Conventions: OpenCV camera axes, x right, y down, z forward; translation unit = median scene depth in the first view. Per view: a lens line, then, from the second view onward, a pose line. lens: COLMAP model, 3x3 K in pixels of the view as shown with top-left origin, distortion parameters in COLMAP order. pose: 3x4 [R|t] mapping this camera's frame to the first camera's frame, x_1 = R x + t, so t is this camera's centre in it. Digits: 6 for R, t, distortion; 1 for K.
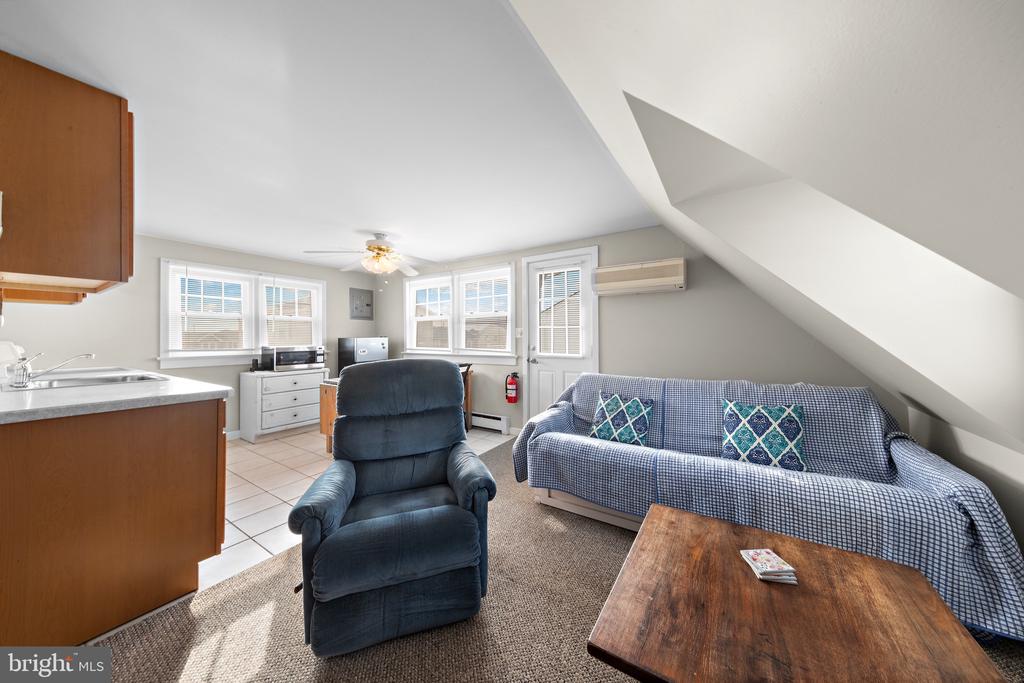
lens RADIAL K [[325.1, 0, 527.7], [0, 325.1, 331.1], [0, 0, 1]] dist [0.001080, -0.000316]
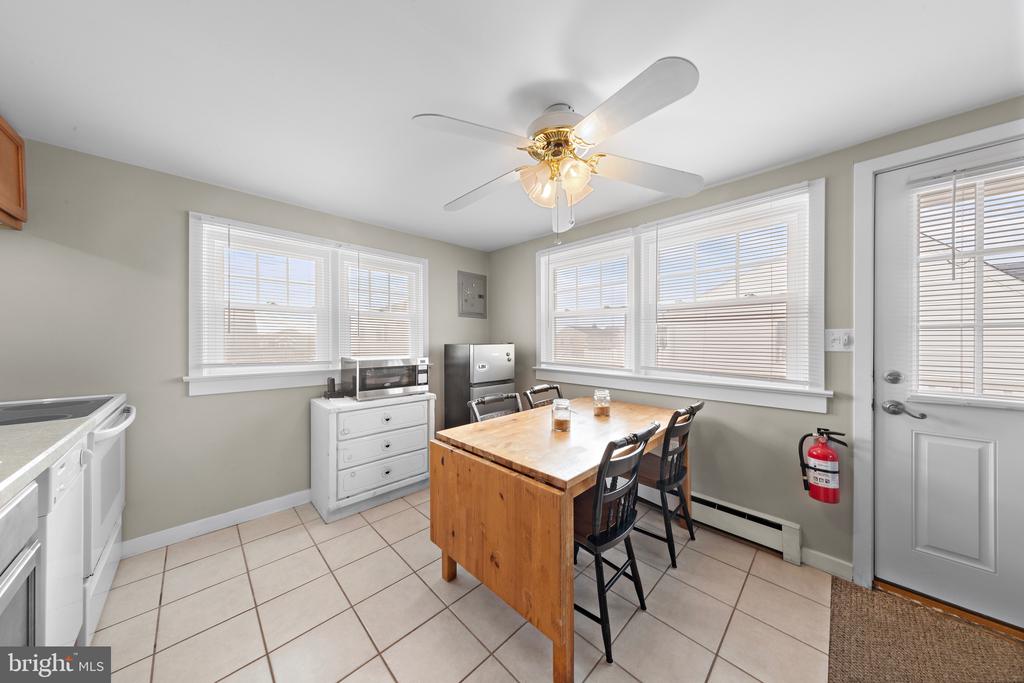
lens RADIAL K [[325.1, 0, 523.2], [0, 325.1, 340.4], [0, 0, 1]] dist [0.001080, -0.000316]
pose [[0.973503, 0.009024, -0.228495, -0.338776], [-0.004475, 0.999782, 0.020418, -0.001310], [0.228630, -0.018855, 0.973331, 0.481954]]
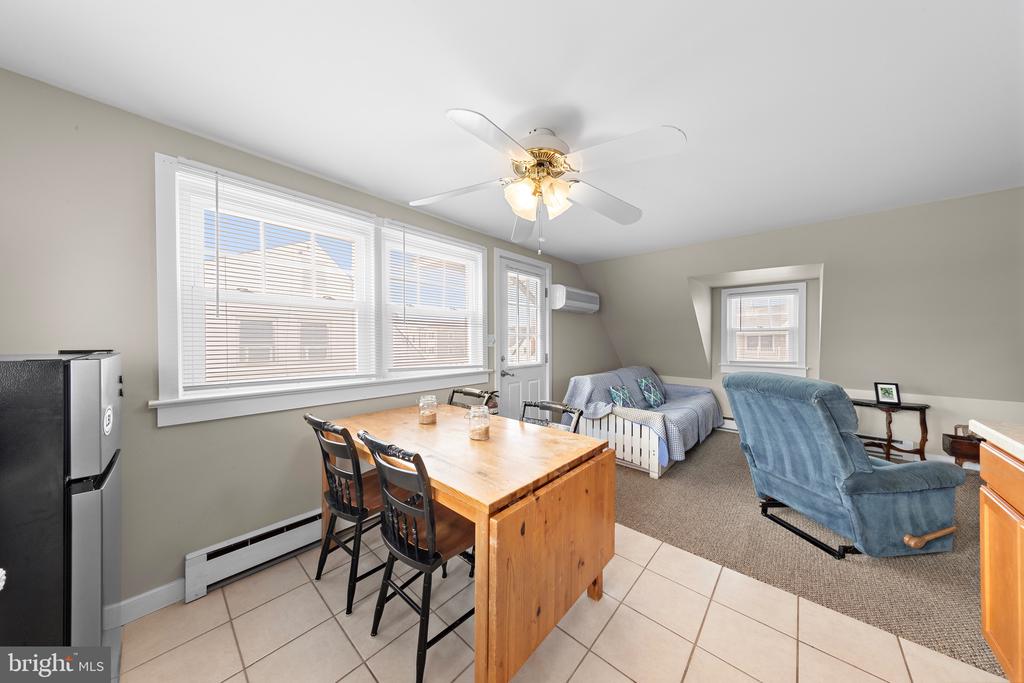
lens RADIAL K [[325.1, 0, 503.4], [0, 325.1, 340.7], [0, 0, 1]] dist [0.001080, -0.000316]
pose [[0.192251, 0.003889, 0.981338, -0.796210], [-0.019782, 0.999804, -0.000086, 0.004575], [-0.981146, -0.019396, 0.192290, 0.821731]]
